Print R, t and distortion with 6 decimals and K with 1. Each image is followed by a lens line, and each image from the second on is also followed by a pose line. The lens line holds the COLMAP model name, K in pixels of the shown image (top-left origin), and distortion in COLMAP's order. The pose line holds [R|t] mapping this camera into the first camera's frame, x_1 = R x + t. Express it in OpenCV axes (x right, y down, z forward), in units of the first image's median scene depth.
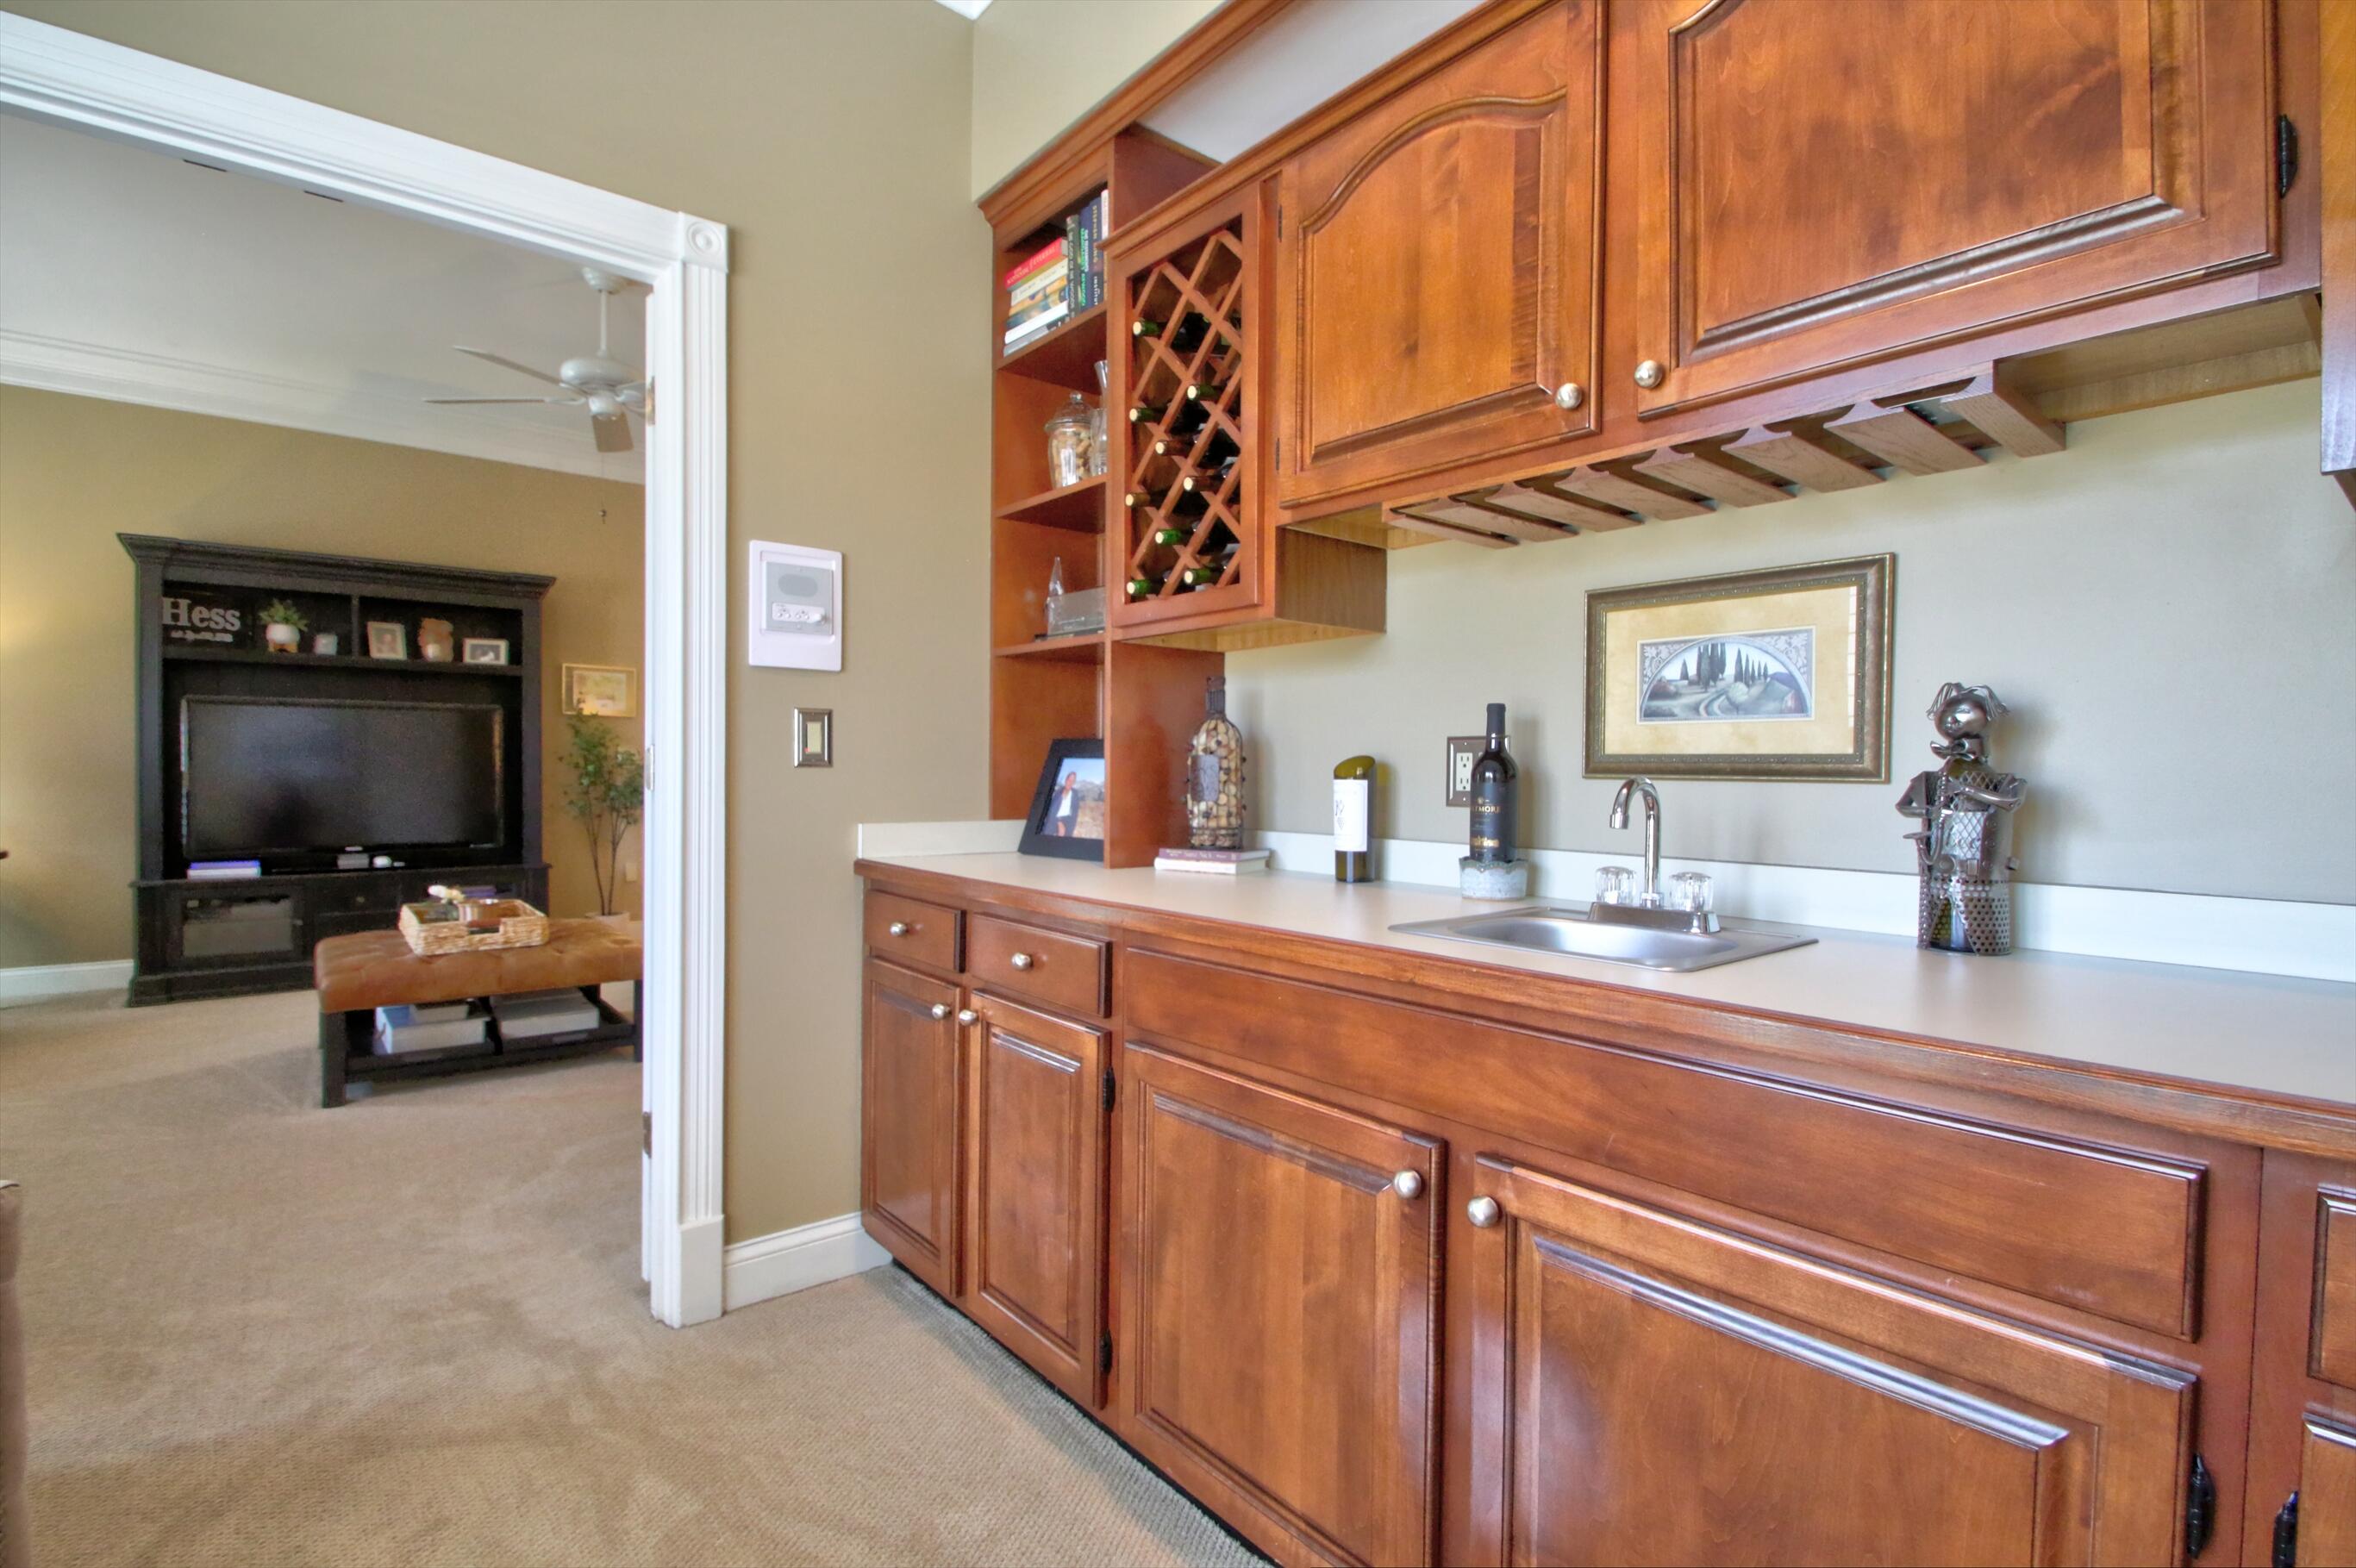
lens RADIAL K [[1081.1, 0, 1175.8], [0, 1081.1, 781.7], [0, 0, 1]] dist [0.006338, -0.013304]
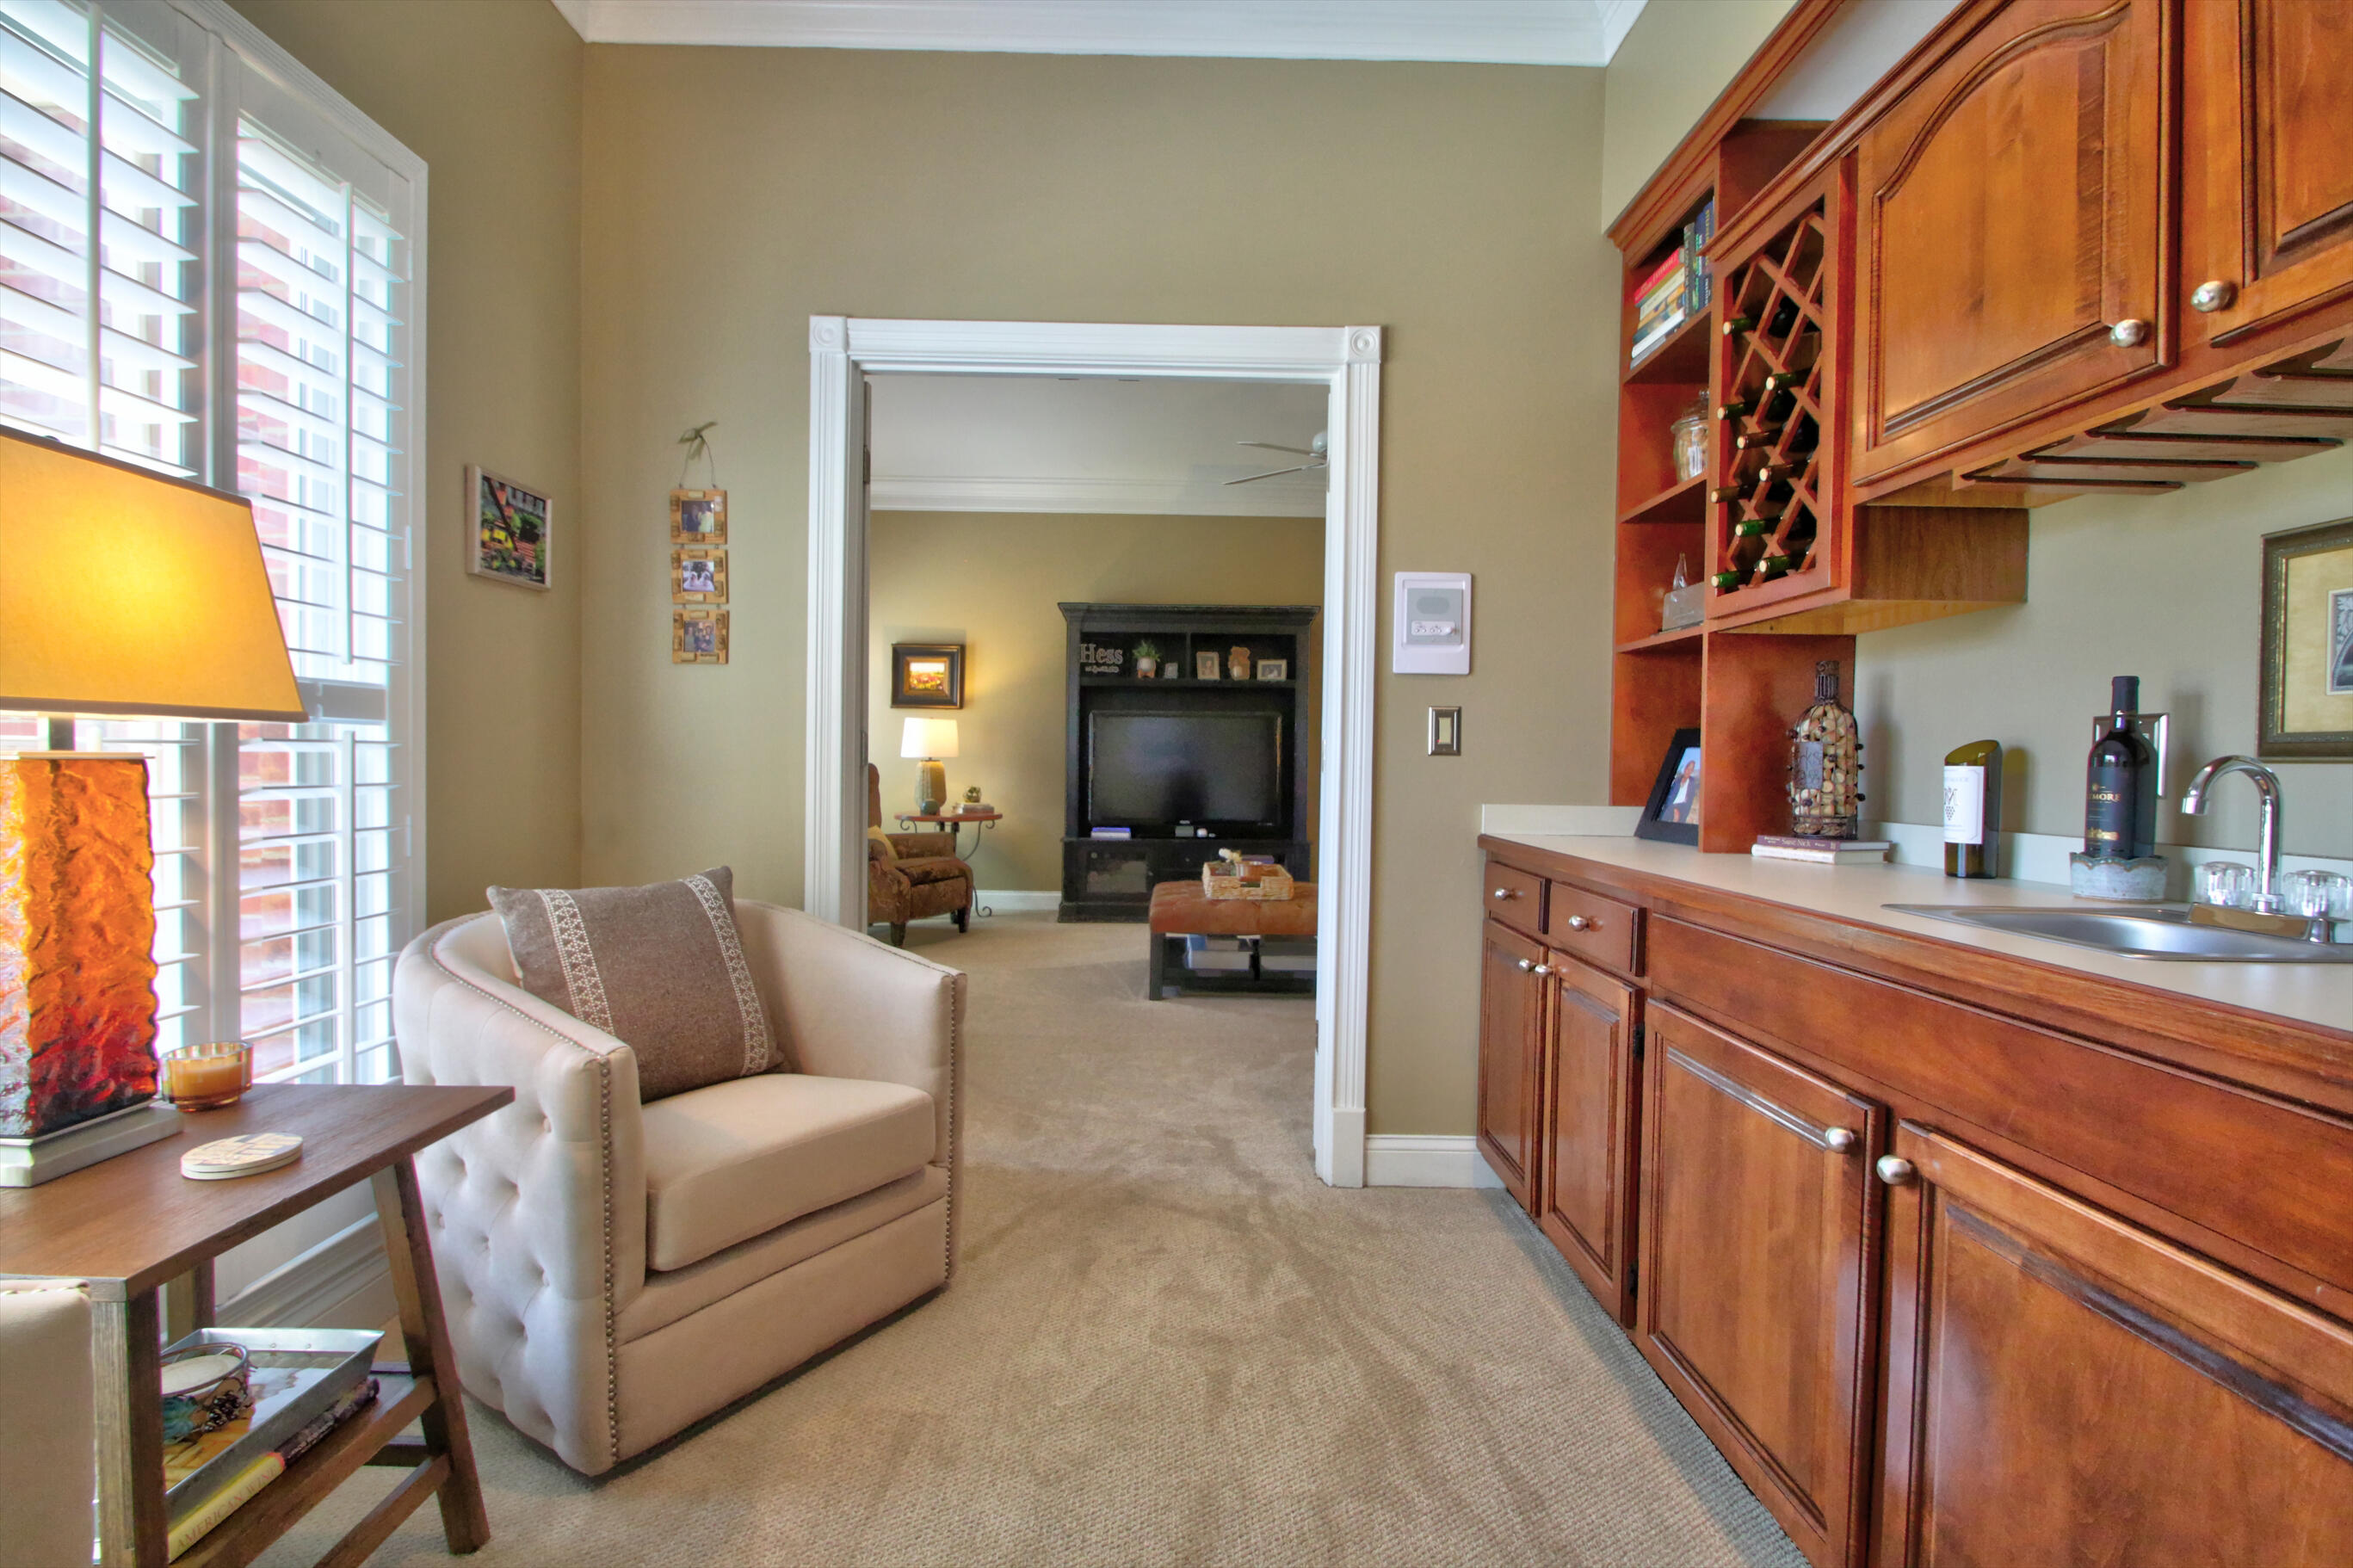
lens RADIAL K [[1079.7, 0, 1162.1], [0, 1079.7, 776.2], [0, 0, 1]] dist [0.006338, -0.013304]
pose [[0.767367, 0.011112, -0.641112, 0.224918], [-0.014725, 0.999892, -0.000295, 0.017250], [0.641039, 0.009666, 0.767447, -0.138203]]
